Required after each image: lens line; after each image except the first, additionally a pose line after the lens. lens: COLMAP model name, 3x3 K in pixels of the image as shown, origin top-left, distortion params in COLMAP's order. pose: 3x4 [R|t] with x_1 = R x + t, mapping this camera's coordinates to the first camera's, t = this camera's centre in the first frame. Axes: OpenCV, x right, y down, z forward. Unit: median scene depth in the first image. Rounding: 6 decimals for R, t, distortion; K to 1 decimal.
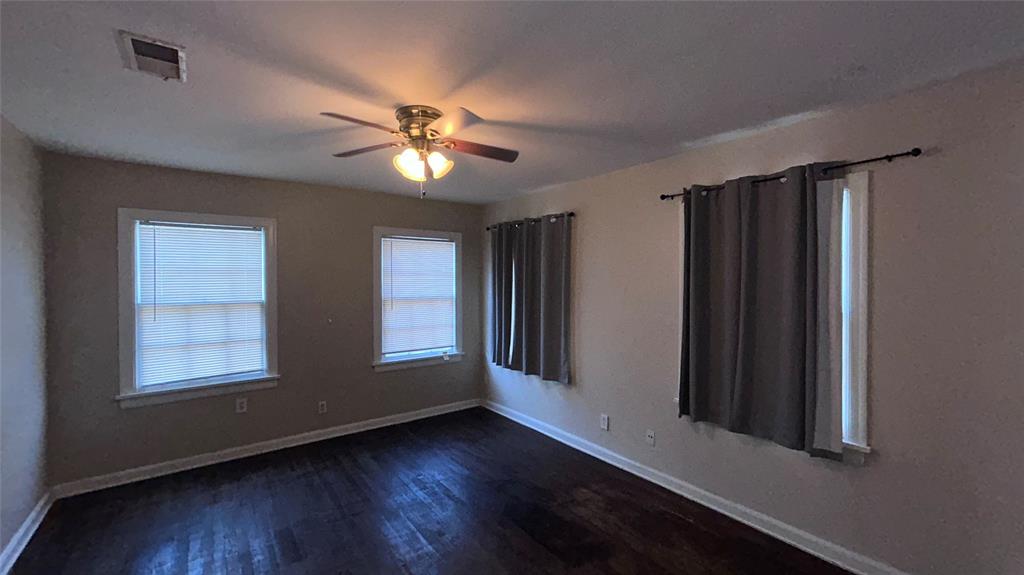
lens RADIAL K [[422.2, 0, 511.9], [0, 422.2, 286.3], [0, 0, 1]] dist [0.021163, -0.000052]
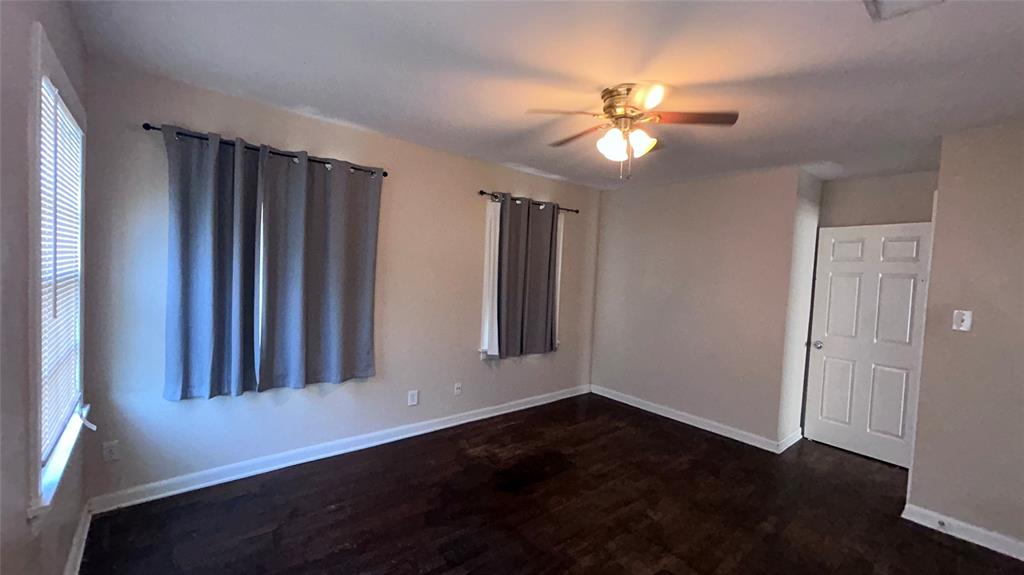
lens RADIAL K [[422.2, 0, 511.9], [0, 422.2, 286.3], [0, 0, 1]] dist [0.021163, -0.000052]
pose [[-0.075941, -0.039640, 0.996324, -0.907319], [-0.030352, 0.998838, 0.037427, 0.018181], [-0.996650, -0.027398, -0.077056, 0.999848]]
